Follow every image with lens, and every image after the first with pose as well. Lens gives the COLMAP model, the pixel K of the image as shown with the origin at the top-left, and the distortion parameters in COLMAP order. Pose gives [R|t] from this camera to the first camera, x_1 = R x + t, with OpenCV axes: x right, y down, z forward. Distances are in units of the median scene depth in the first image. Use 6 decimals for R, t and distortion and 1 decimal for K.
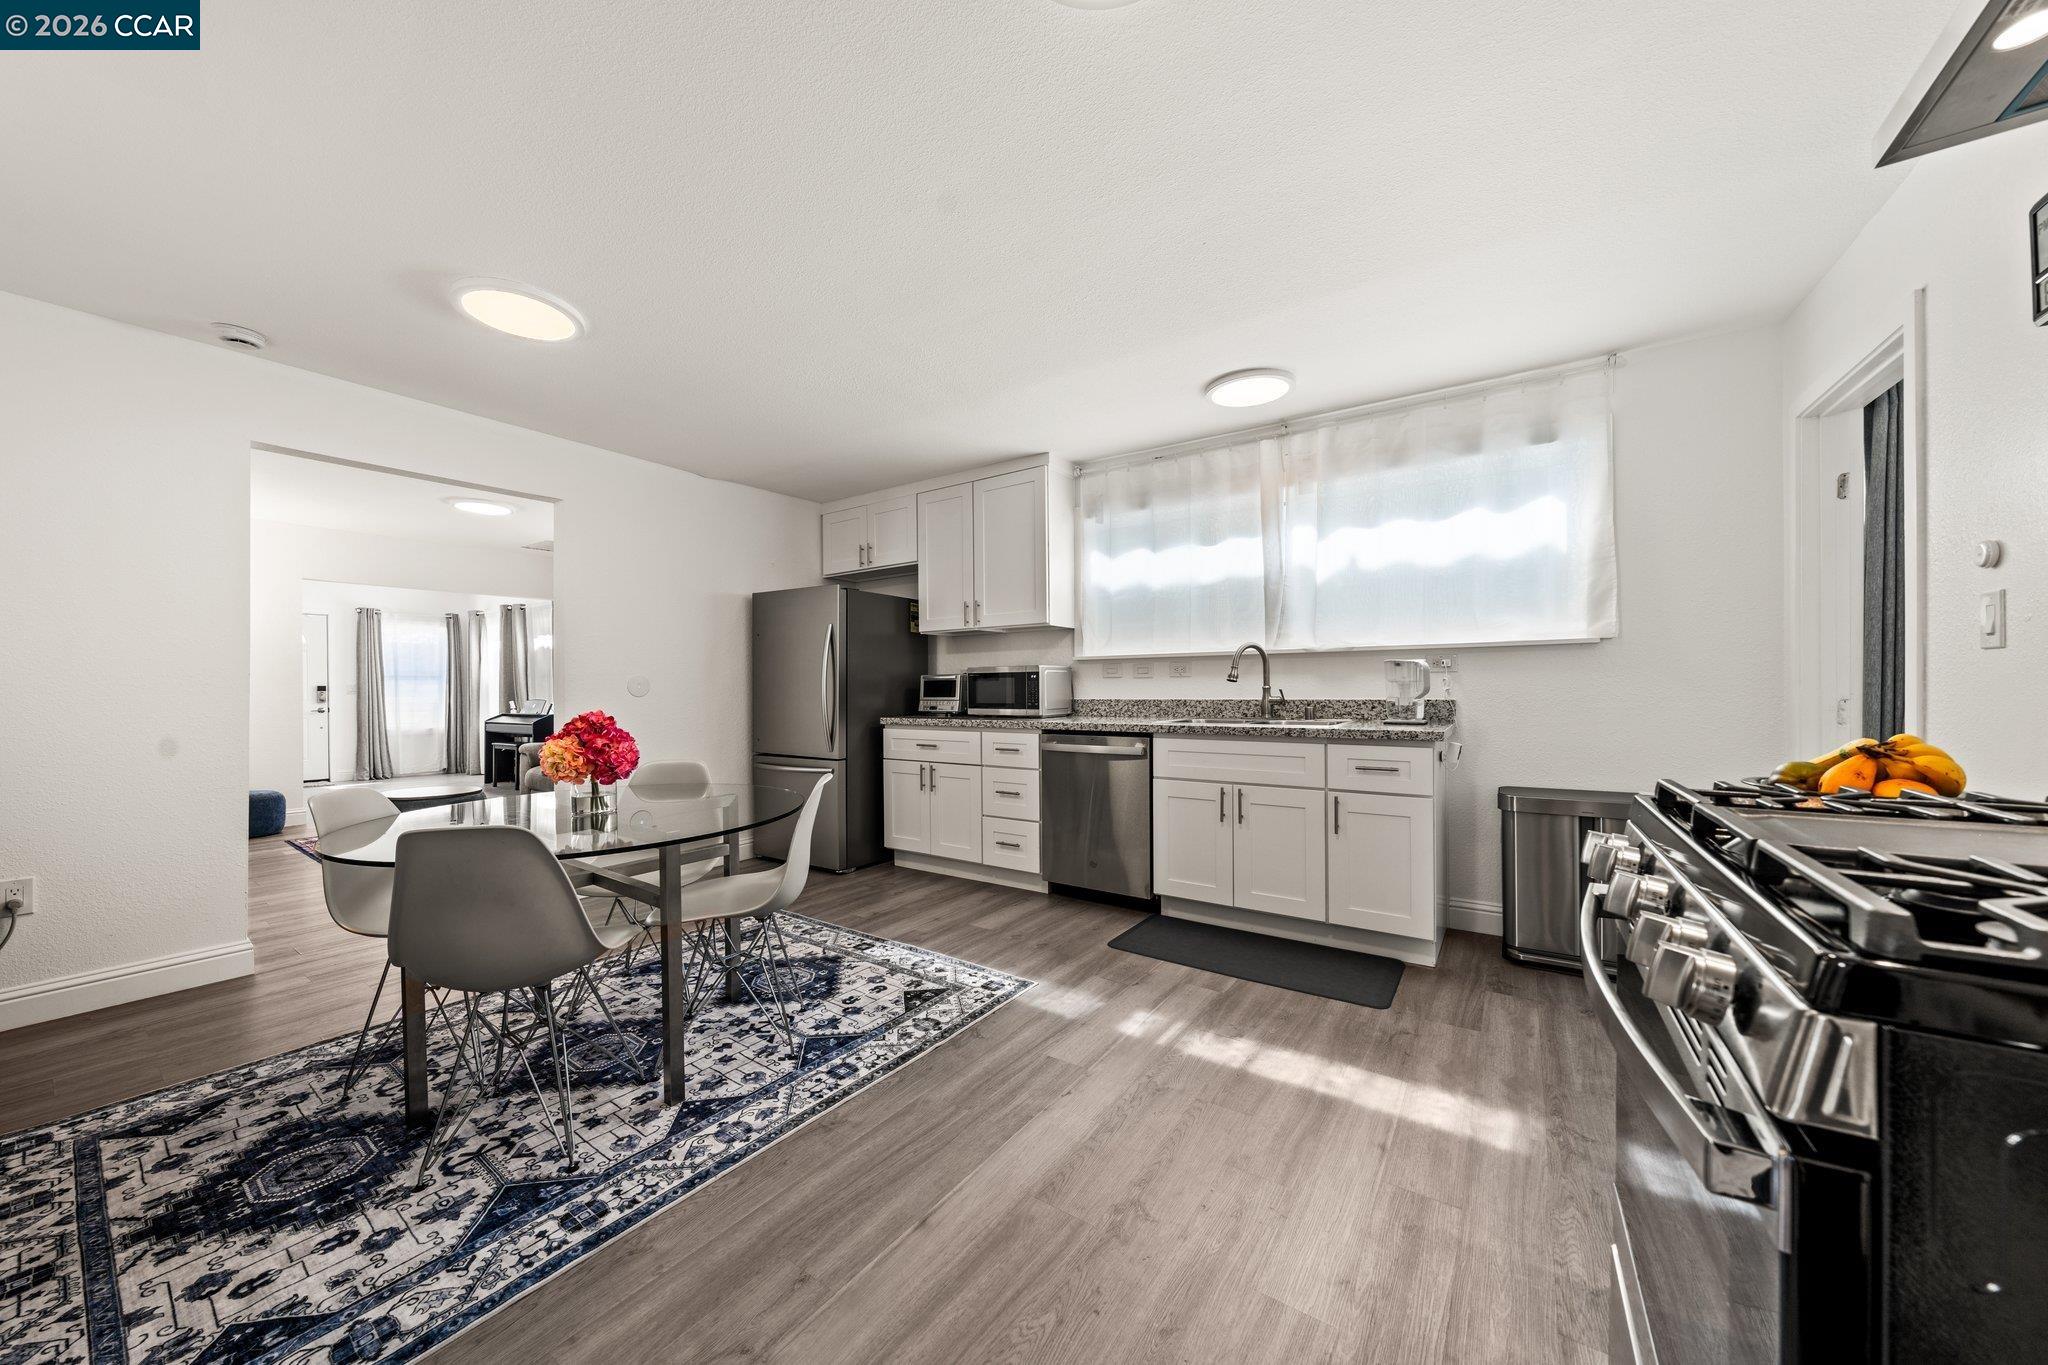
lens RADIAL K [[703.3, 0, 1027.4], [0, 703.3, 688.1], [0, 0, 1]] dist [0.000239, 0.000003]
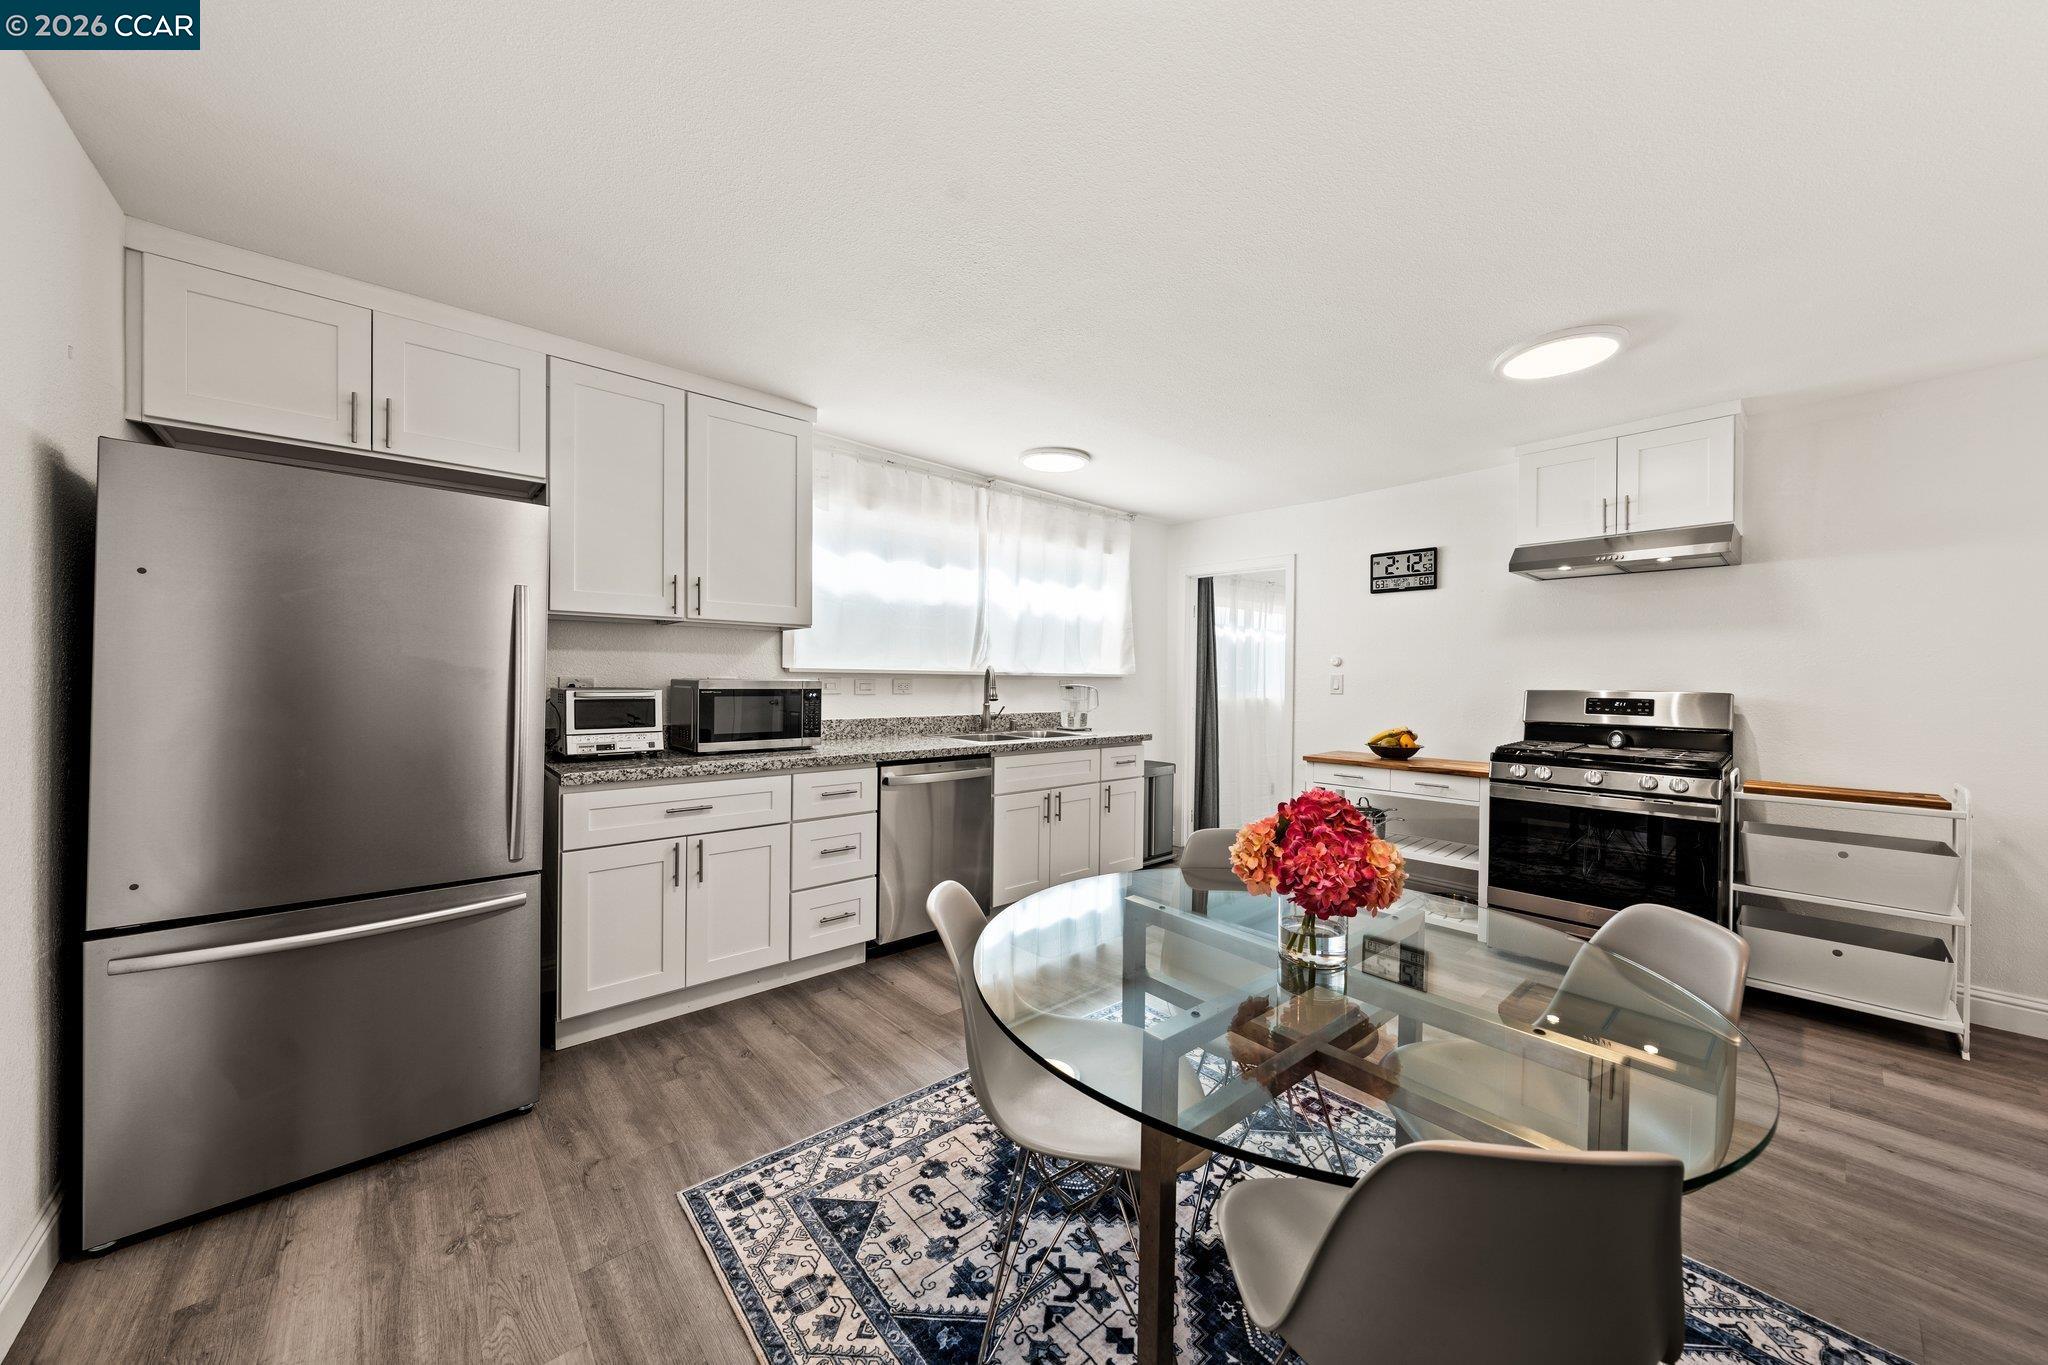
lens RADIAL K [[703.3, 0, 1027.4], [0, 703.3, 688.1], [0, 0, 1]] dist [0.000239, 0.000003]
pose [[0.245467, -0.000558, 0.969405, -1.139352], [-0.012036, 0.999921, 0.003623, -0.050012], [-0.969330, -0.012557, 0.245441, 0.982492]]
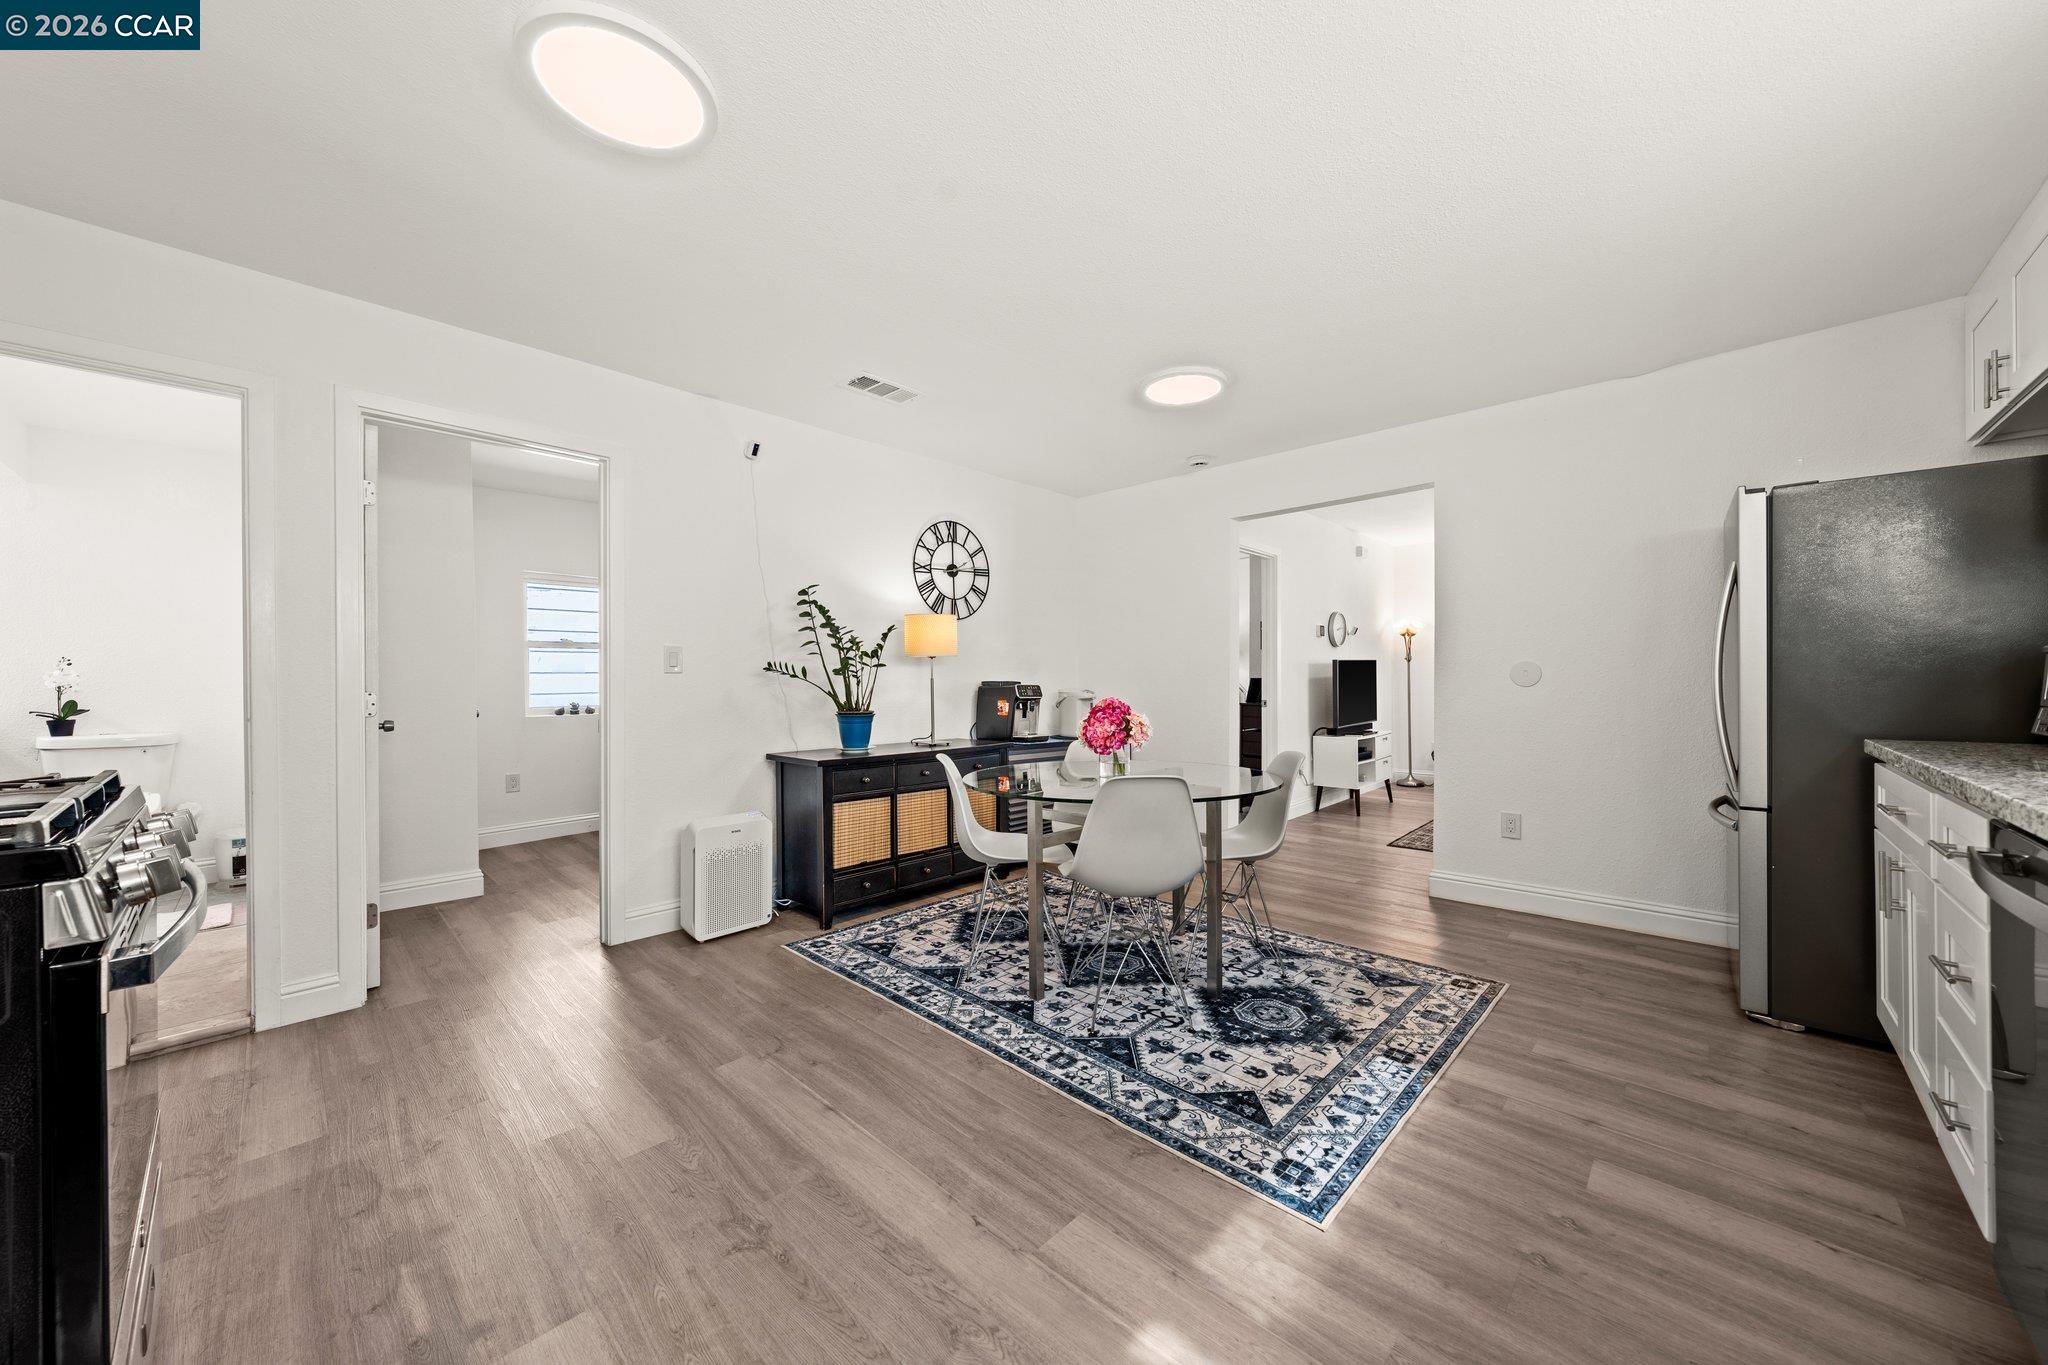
lens RADIAL K [[728.3, 0, 1031.7], [0, 728.3, 676.5], [0, 0, 1]] dist [-0.000598, -0.000075]
pose [[-0.151480, 0.002355, -0.988457, 0.656036], [0.005283, 0.999985, 0.001573, -0.007613], [0.988446, -0.004984, -0.151490, 0.945320]]
